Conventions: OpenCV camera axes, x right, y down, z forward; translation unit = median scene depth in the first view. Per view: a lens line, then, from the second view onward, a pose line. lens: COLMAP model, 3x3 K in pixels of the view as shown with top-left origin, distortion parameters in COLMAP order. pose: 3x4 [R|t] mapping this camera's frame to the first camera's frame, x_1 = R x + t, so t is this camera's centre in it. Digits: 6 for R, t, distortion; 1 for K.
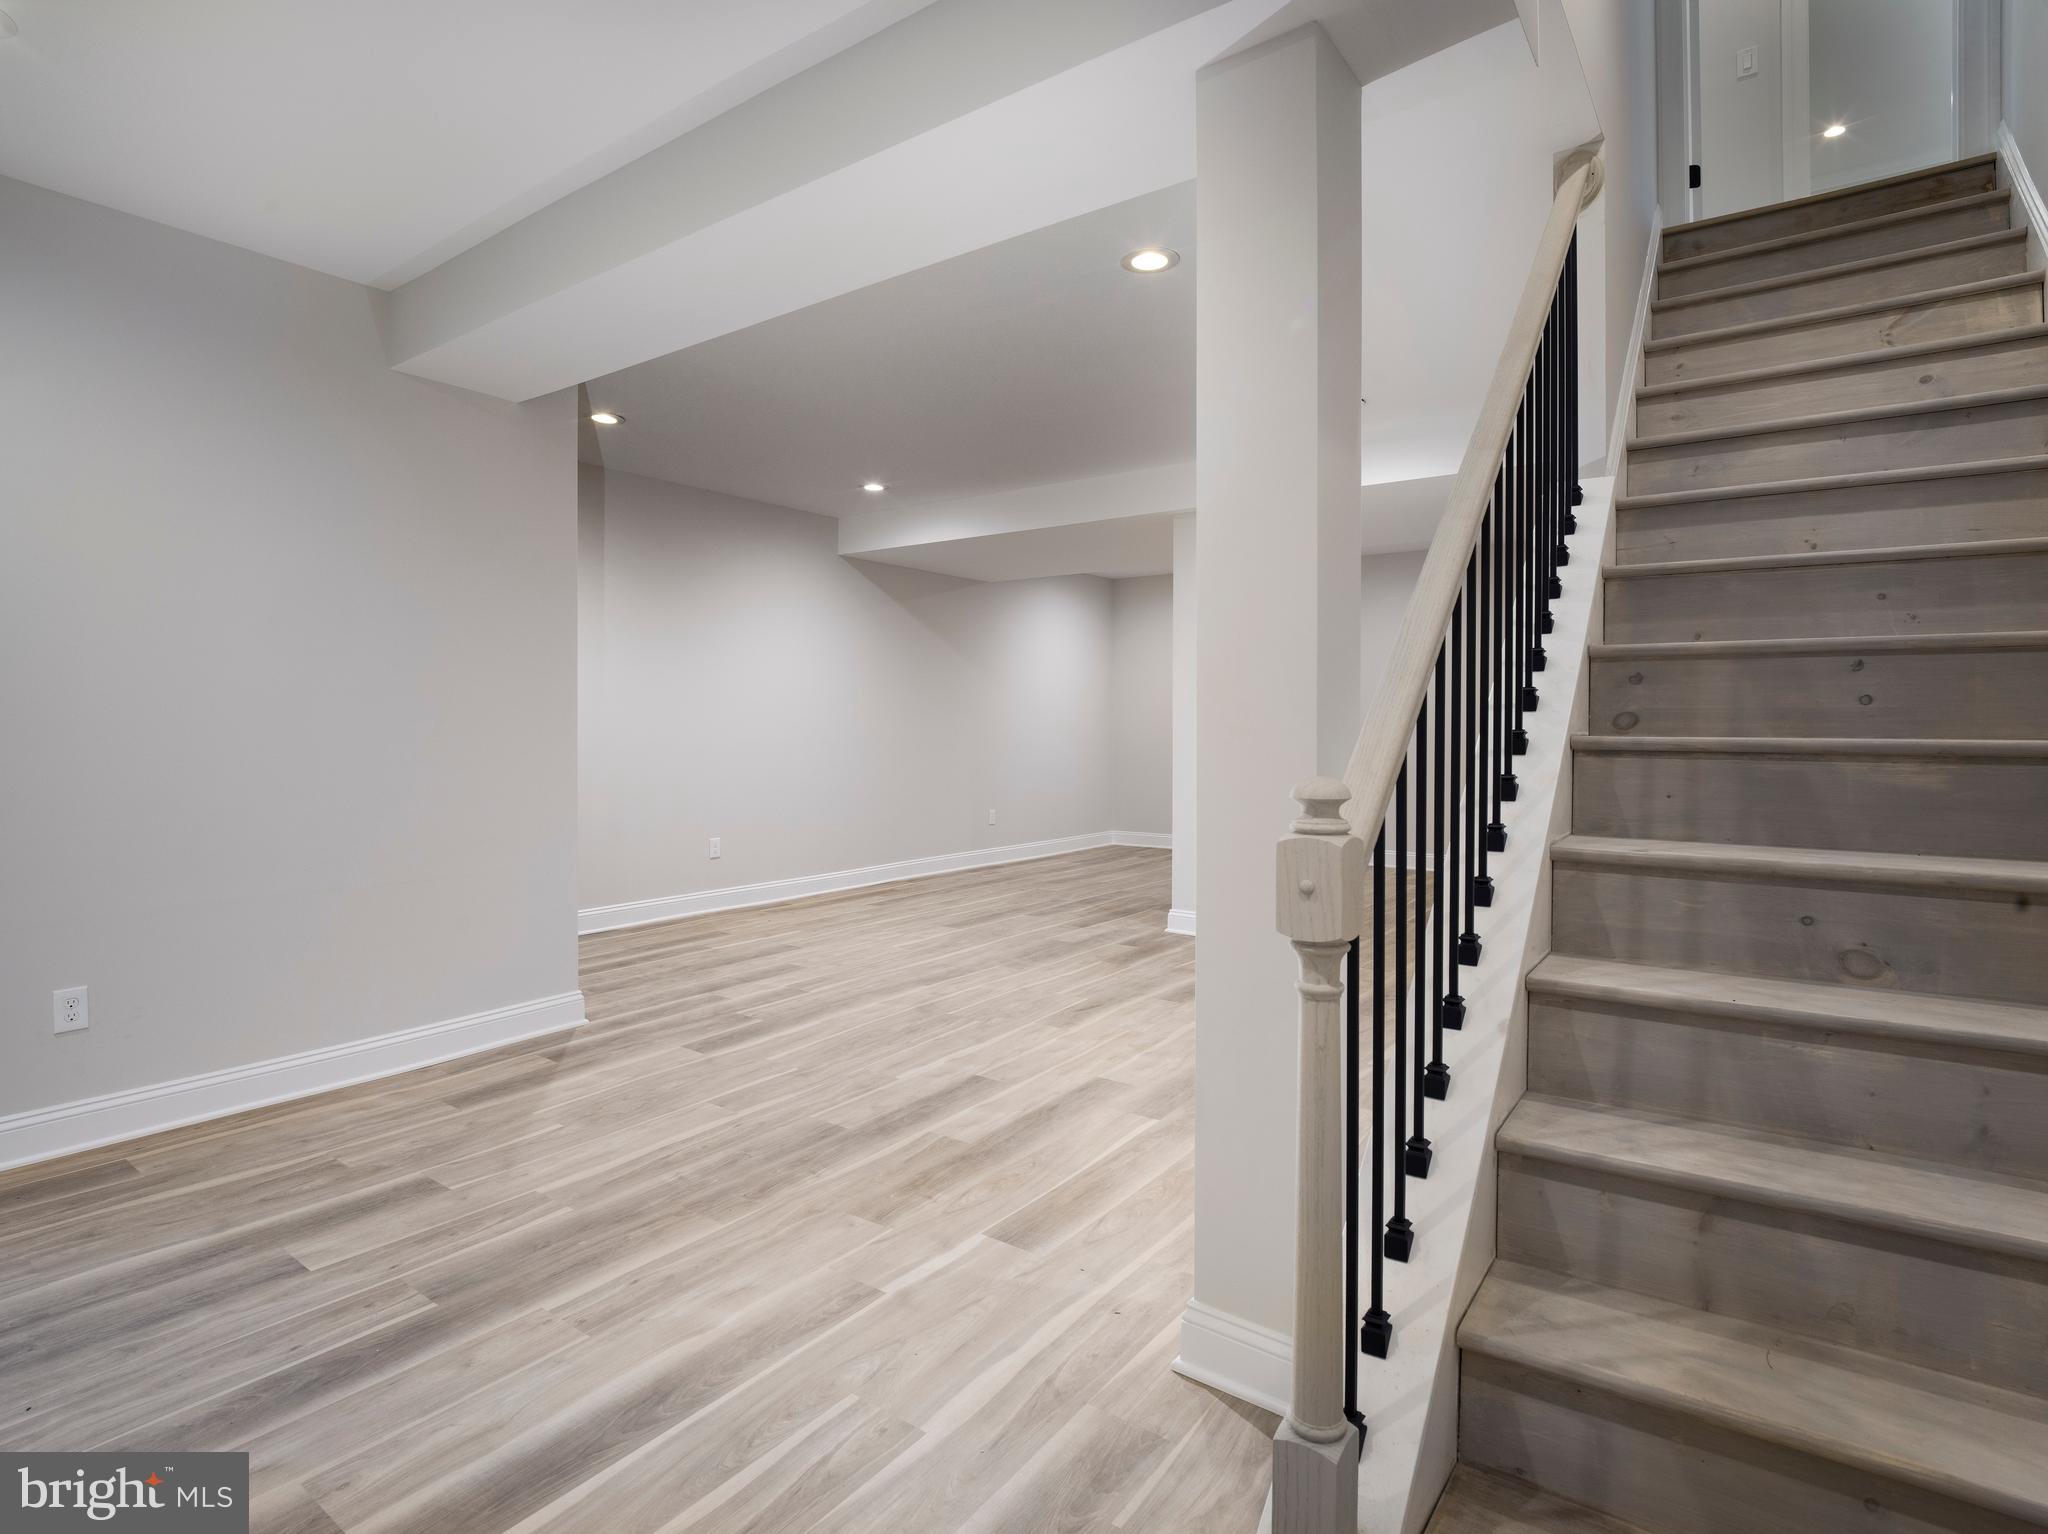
lens RADIAL K [[1042.1, 0, 1024.5], [0, 1042.1, 754.0], [0, 0, 1]] dist [-0.019009, 0.000234]
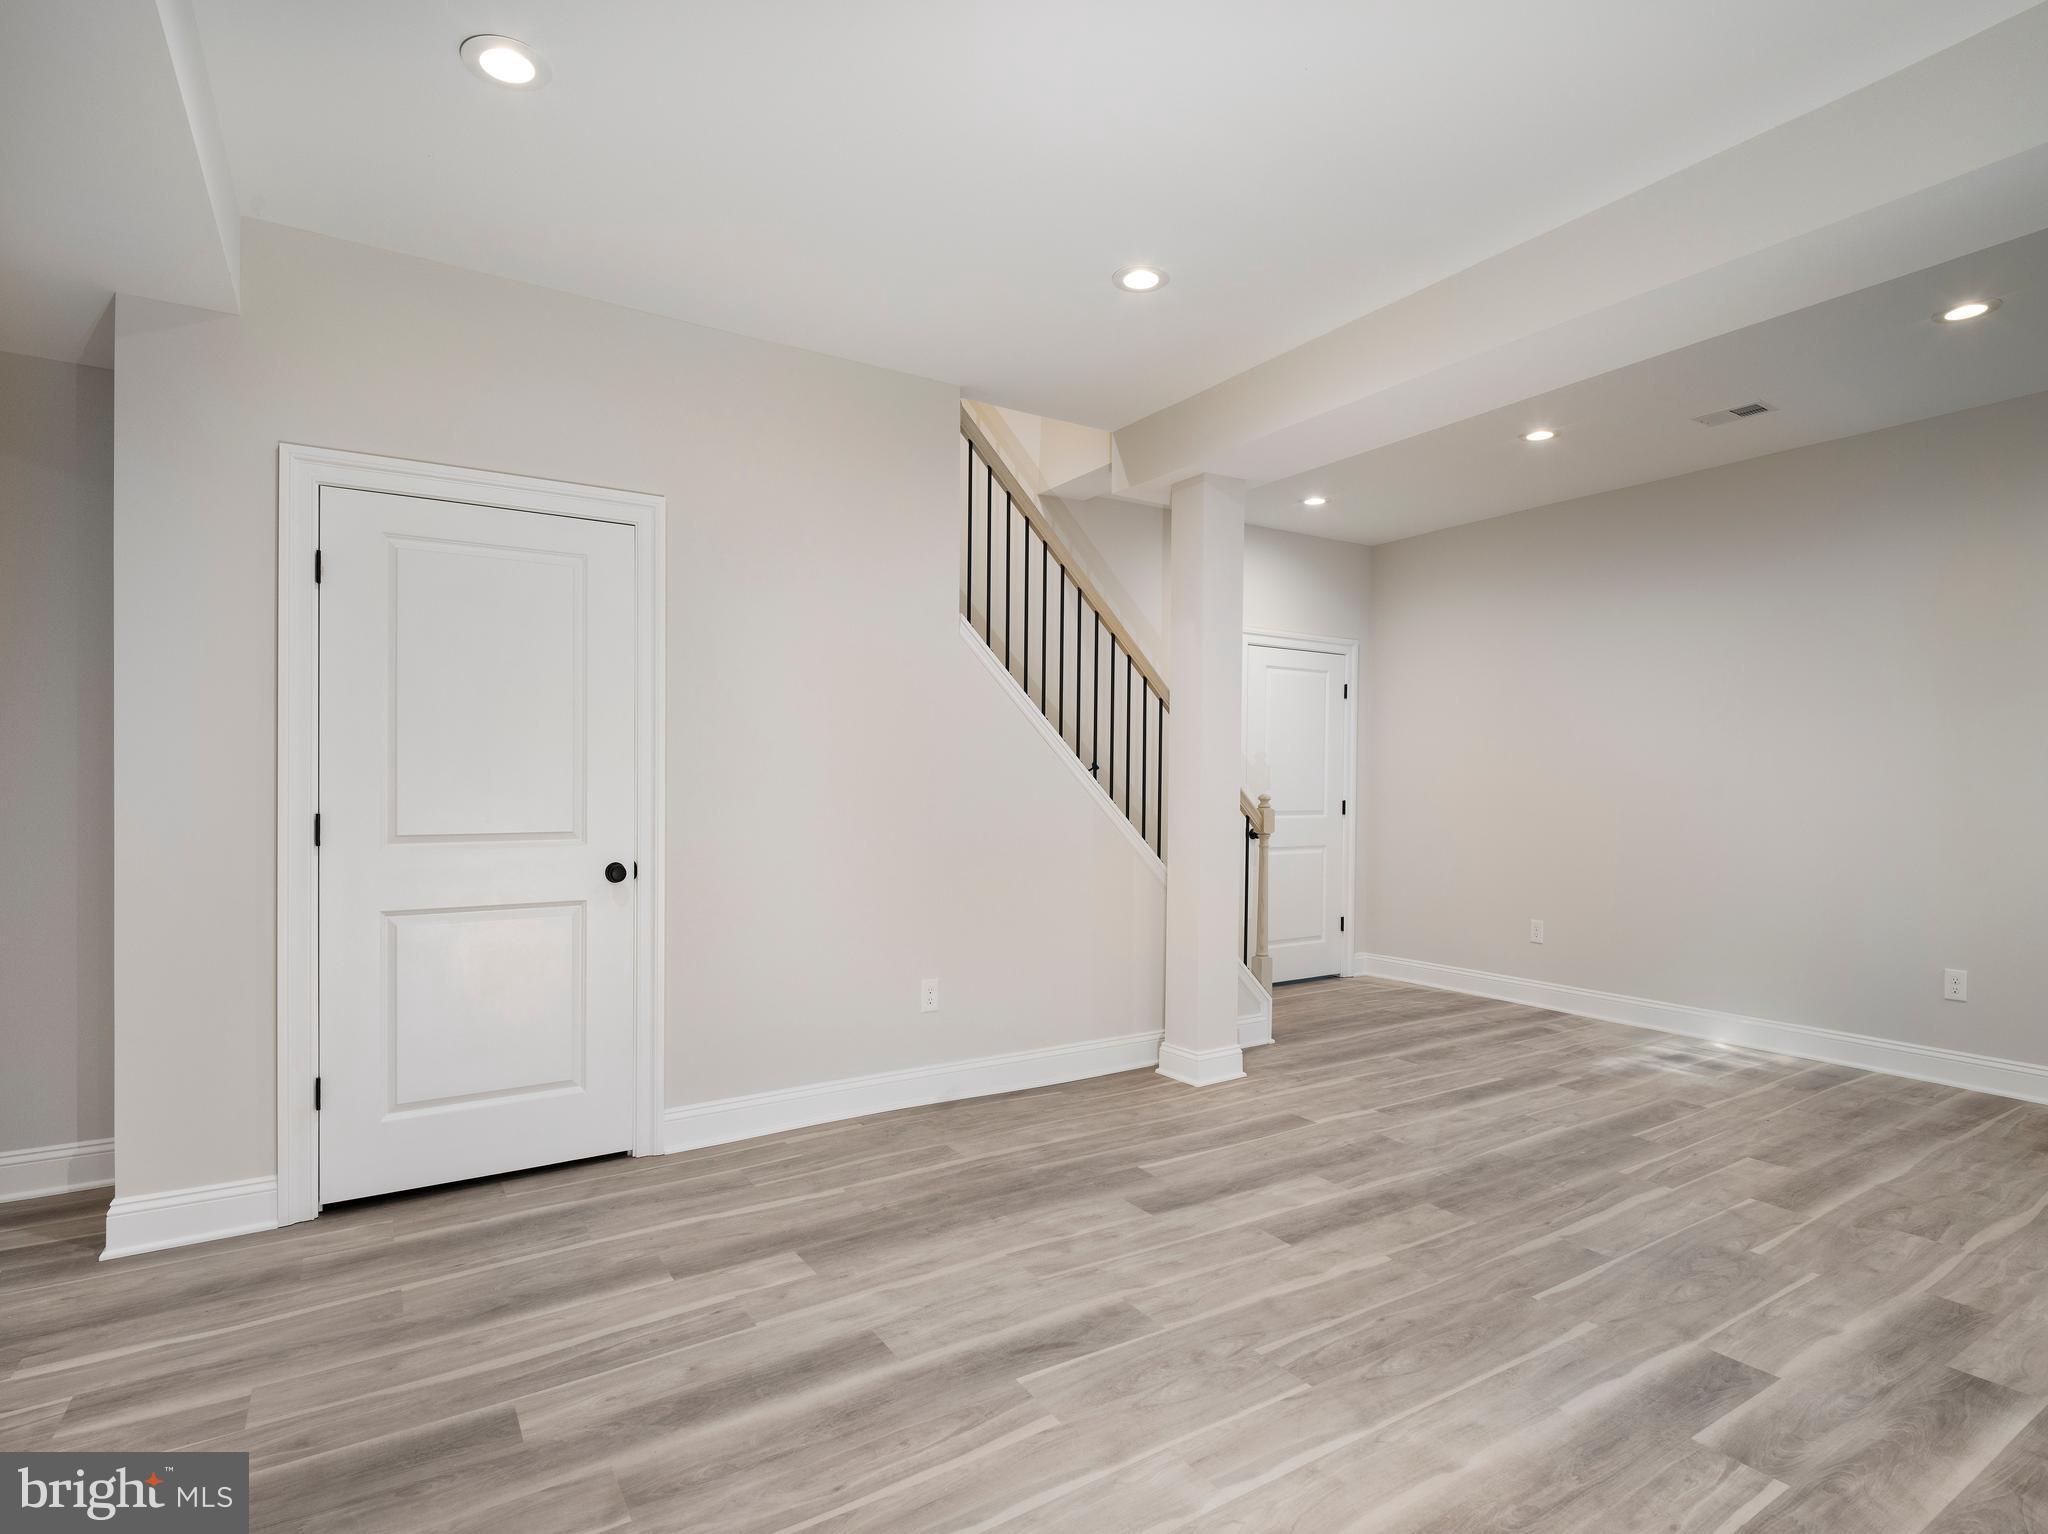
lens RADIAL K [[1042.1, 0, 1025.5], [0, 1042.1, 768.5], [0, 0, 1]] dist [-0.019009, 0.000234]
pose [[-0.921934, -0.002115, 0.387341, -0.213953], [0.004164, 0.999873, 0.015369, -0.106935], [-0.387324, 0.015782, -0.921808, 2.286548]]
